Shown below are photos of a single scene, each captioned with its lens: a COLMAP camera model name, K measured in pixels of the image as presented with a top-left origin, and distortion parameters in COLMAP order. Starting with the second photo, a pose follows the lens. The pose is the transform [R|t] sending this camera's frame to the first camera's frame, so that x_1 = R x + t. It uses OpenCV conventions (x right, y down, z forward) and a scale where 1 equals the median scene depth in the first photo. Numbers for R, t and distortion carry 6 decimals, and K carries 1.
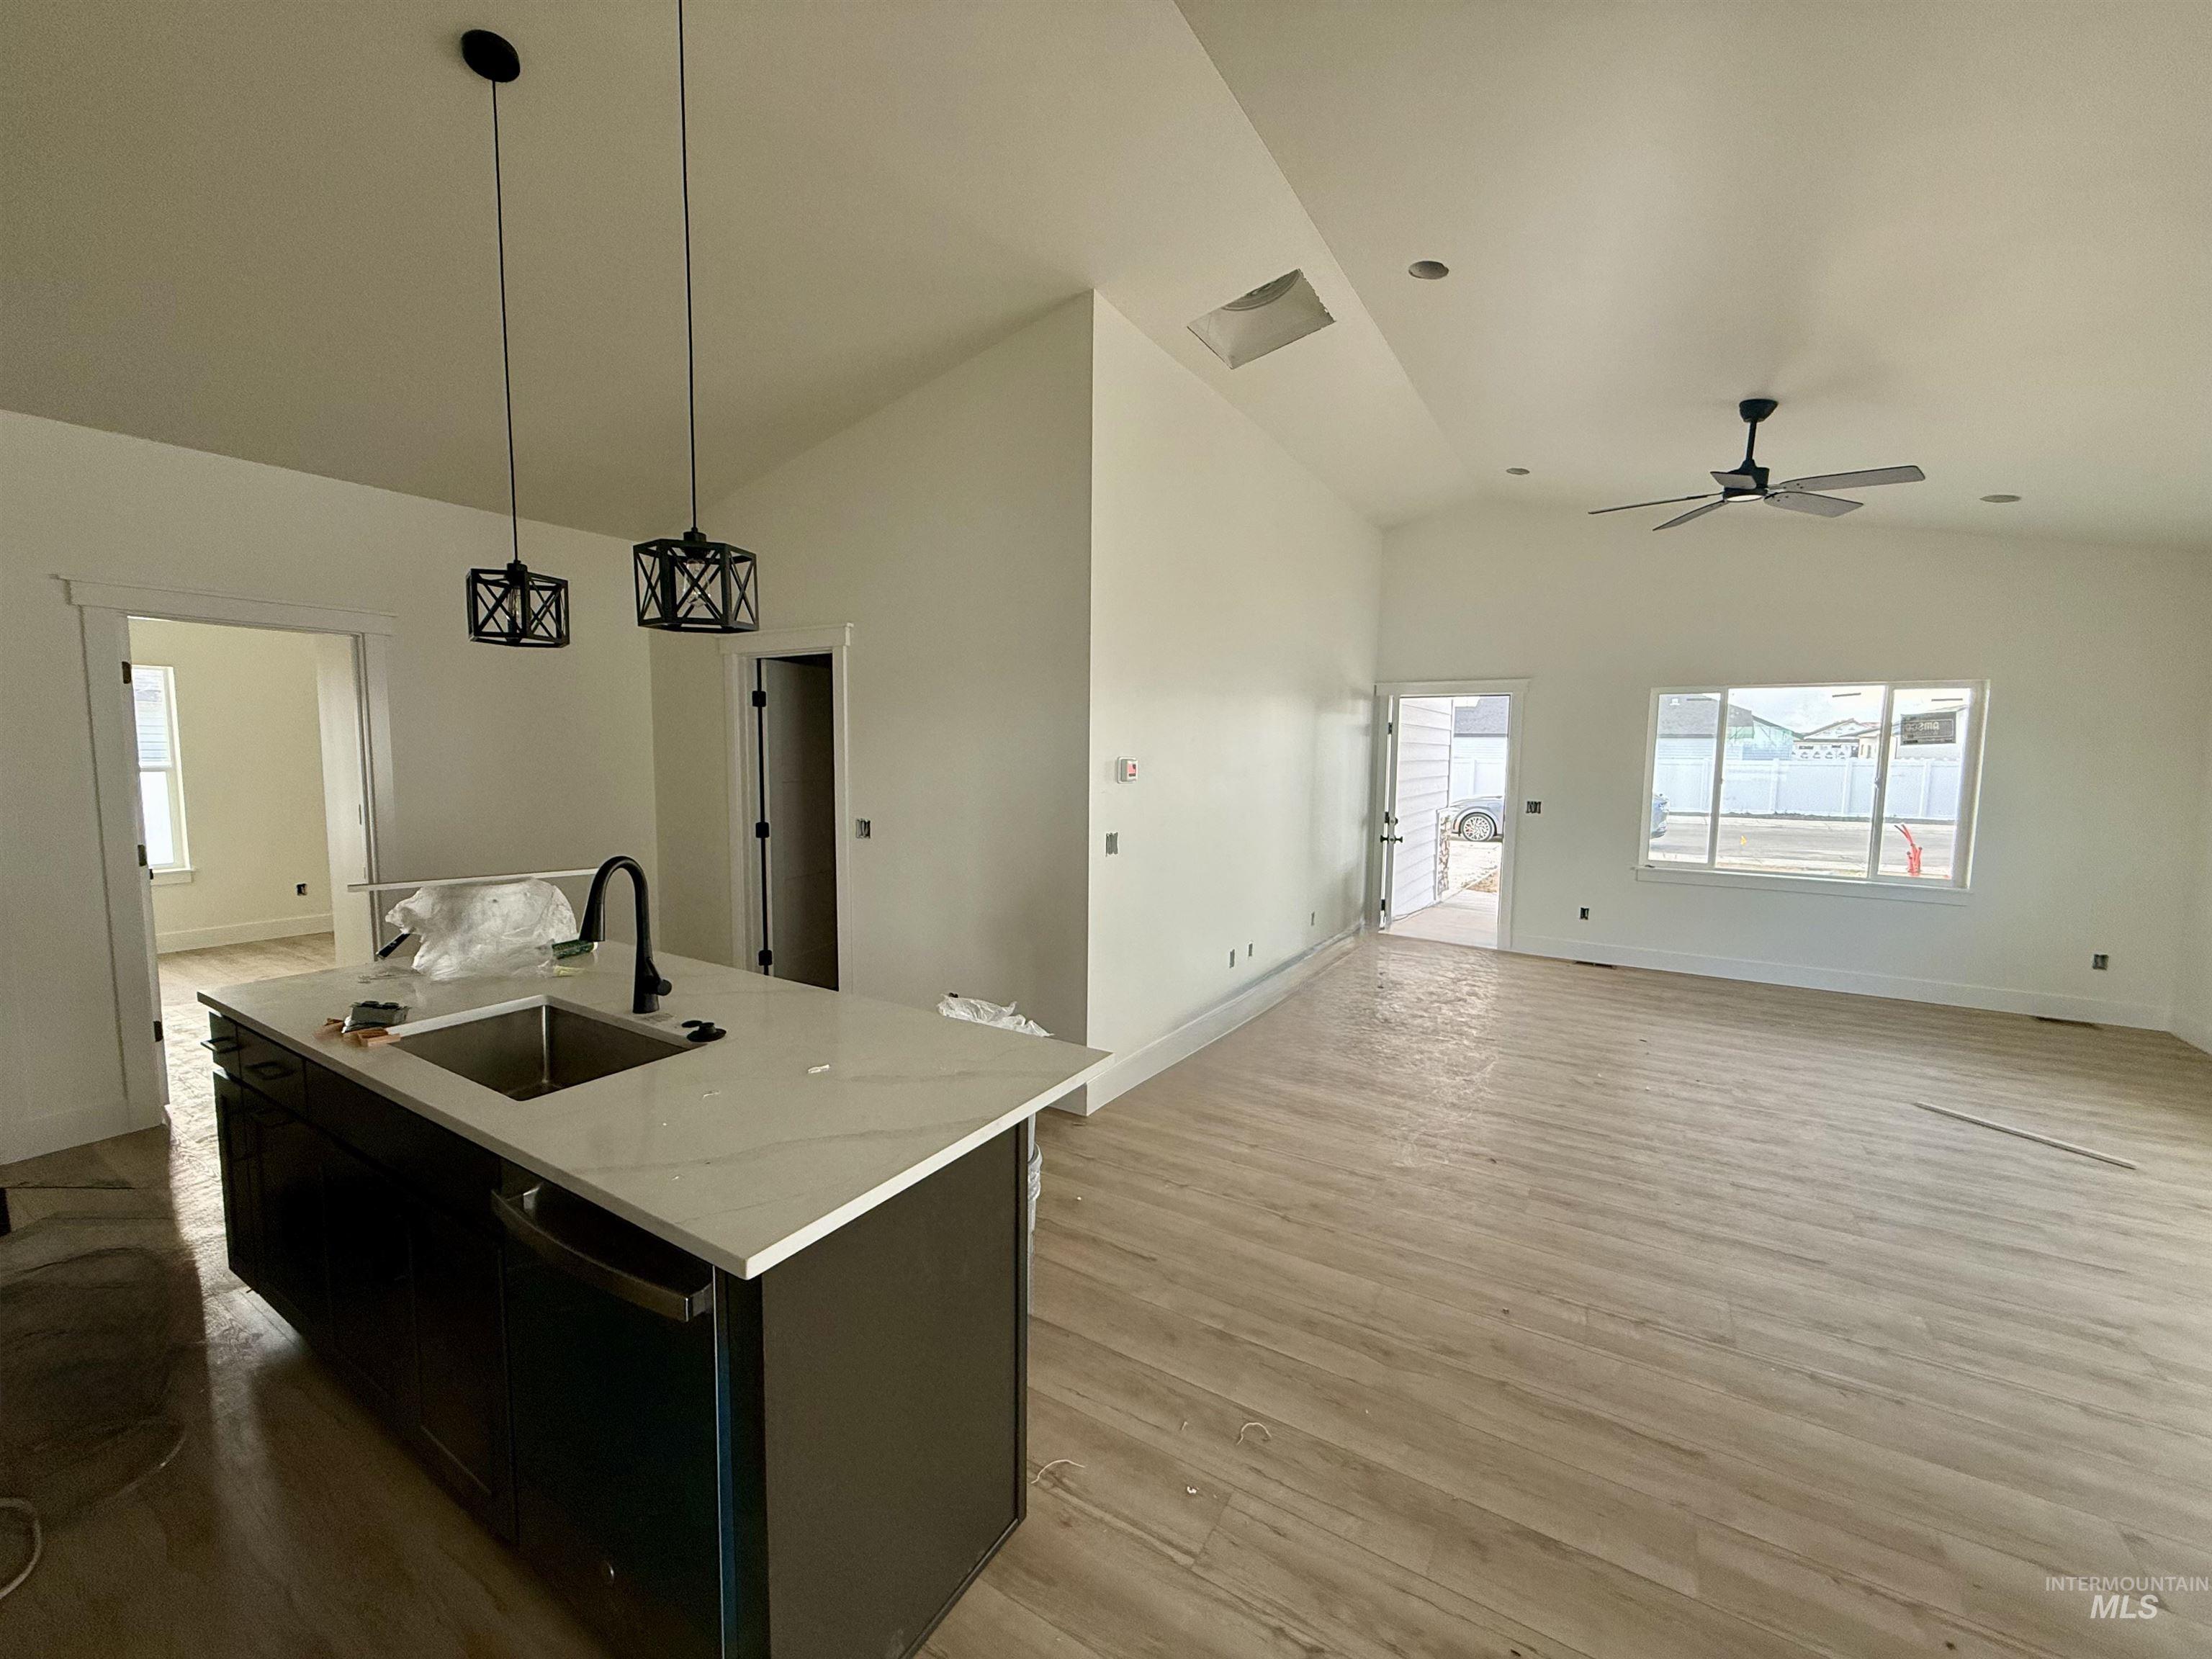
lens RADIAL K [[873.7, 0, 1105.8], [0, 873.7, 833.3], [0, 0, 1]] dist [0.001560, 0.000255]
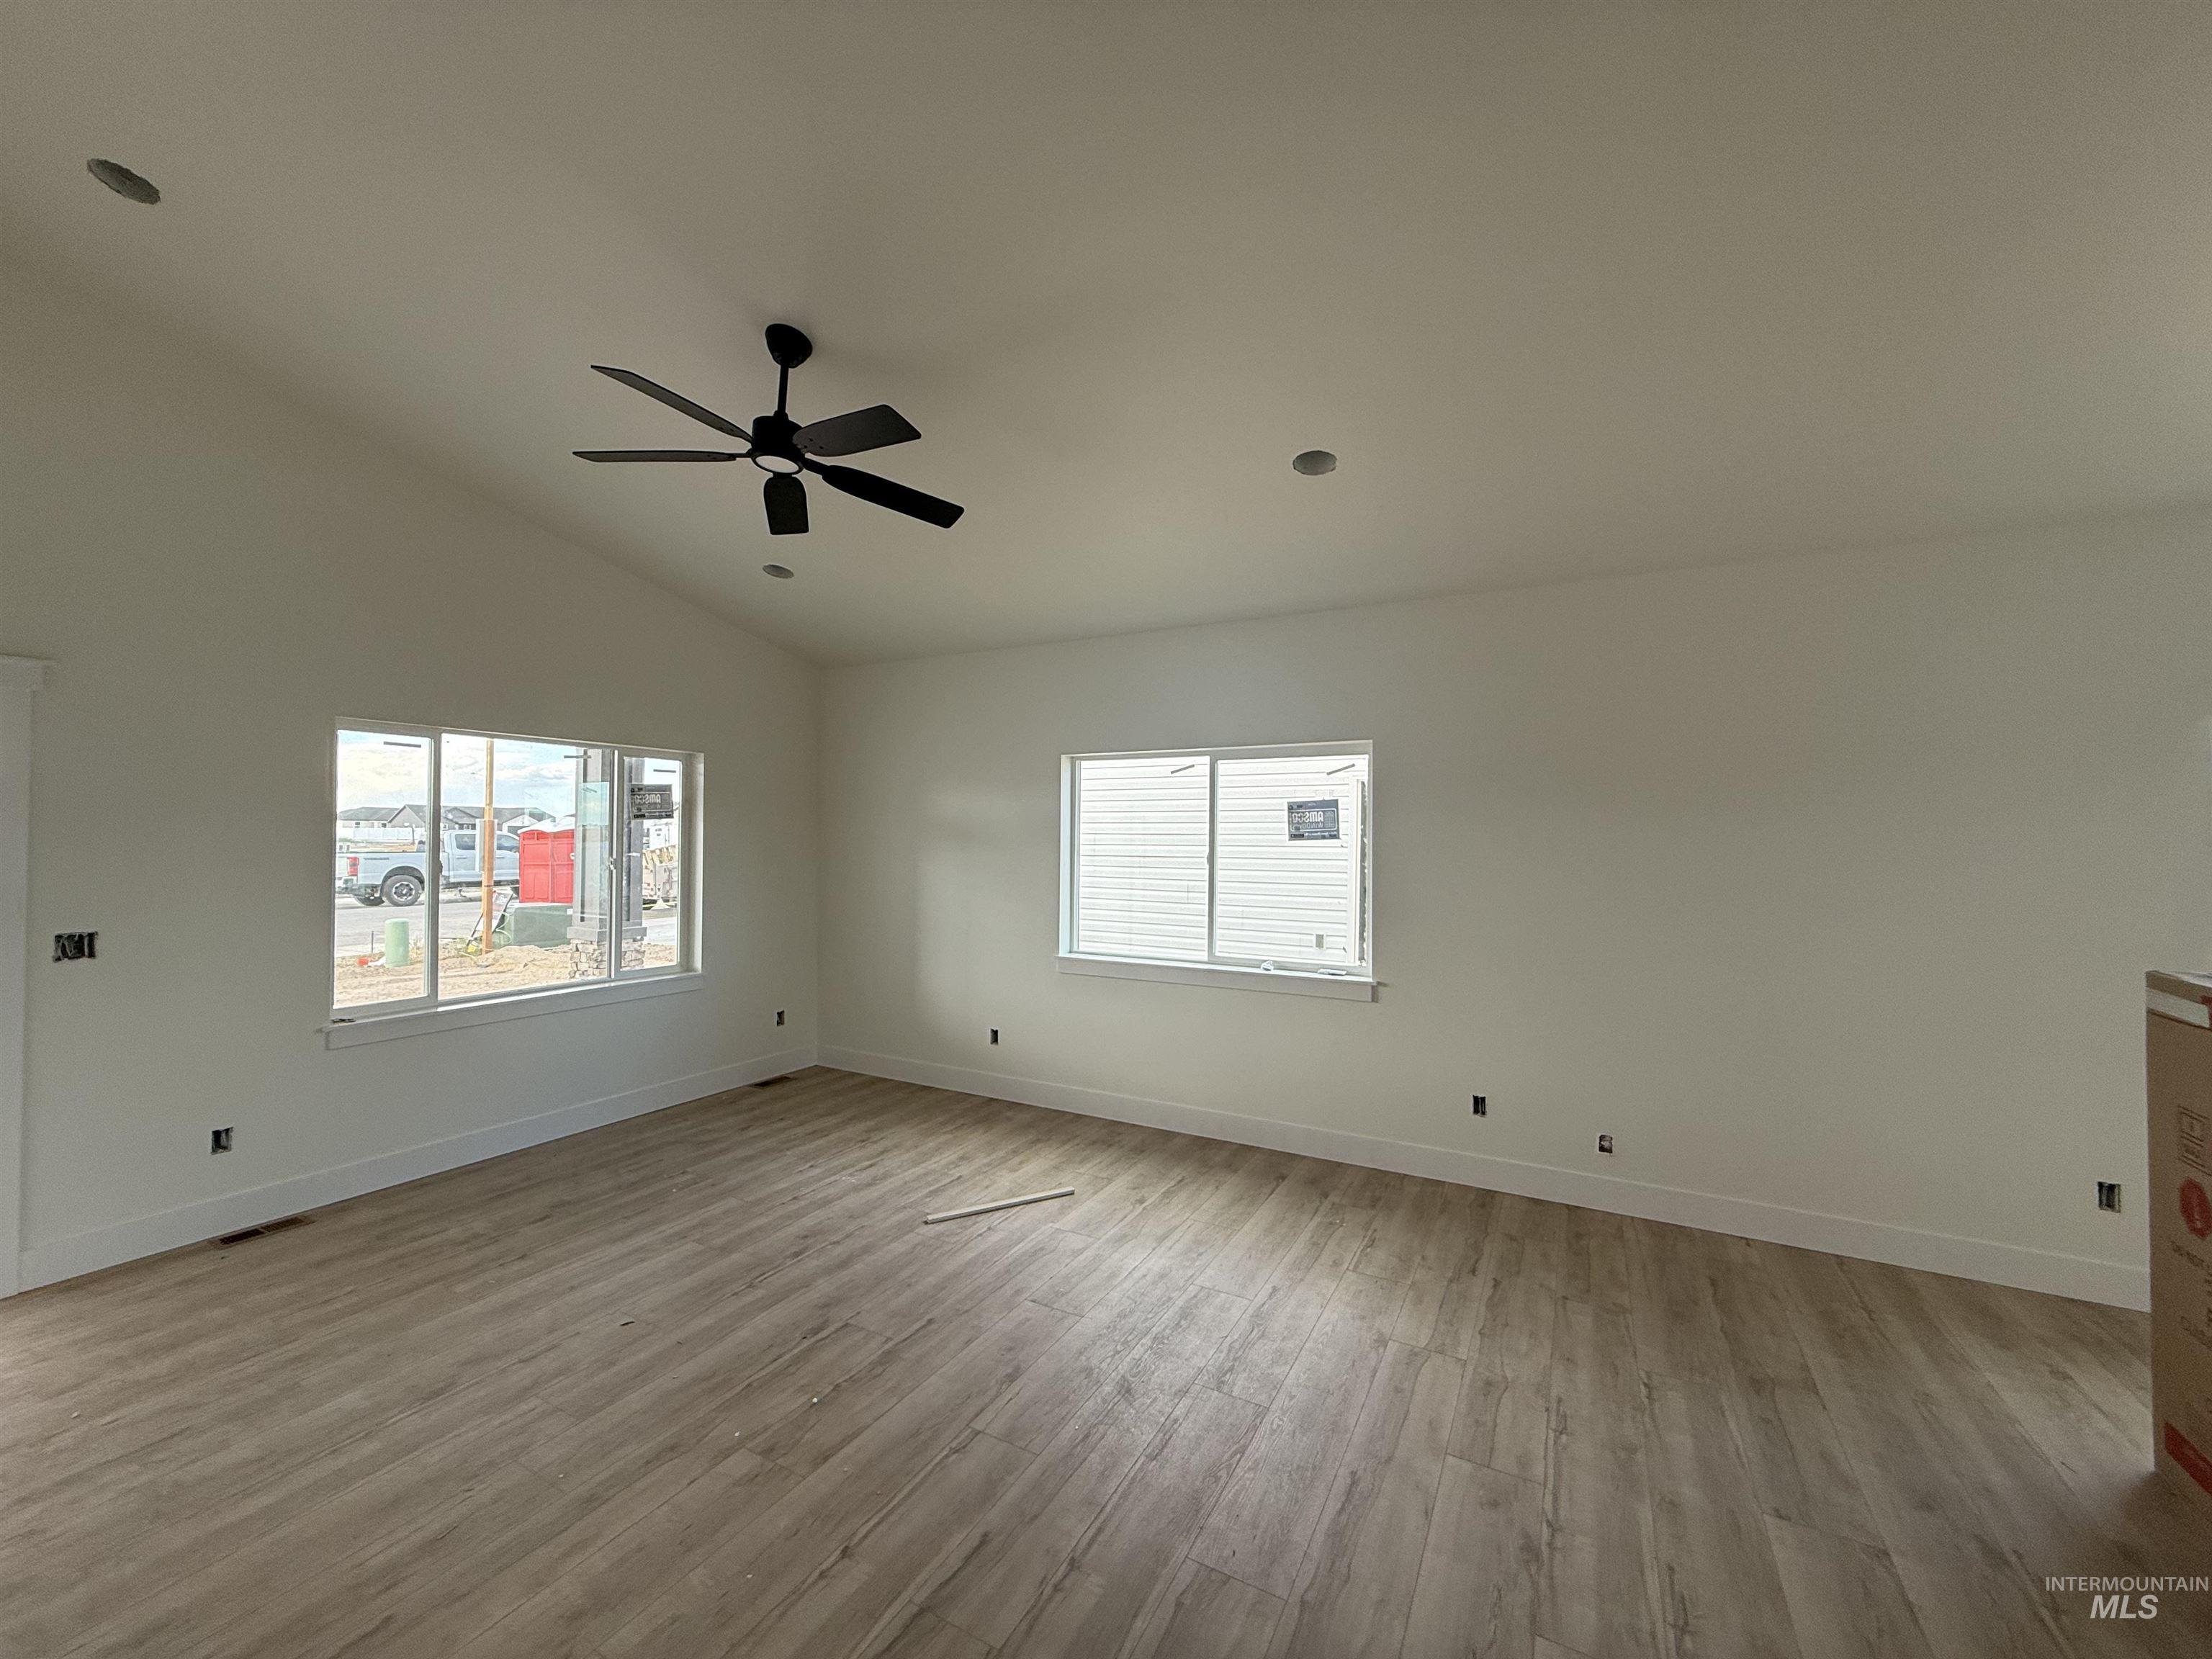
lens RADIAL K [[873.7, 0, 1102.1], [0, 873.7, 825.8], [0, 0, 1]] dist [0.001560, 0.000255]
pose [[-0.048305, 0.004164, 0.998824, 0.020651], [0.083645, 0.996496, -0.000109, -0.073848], [-0.995324, 0.083541, -0.048484, 0.771216]]
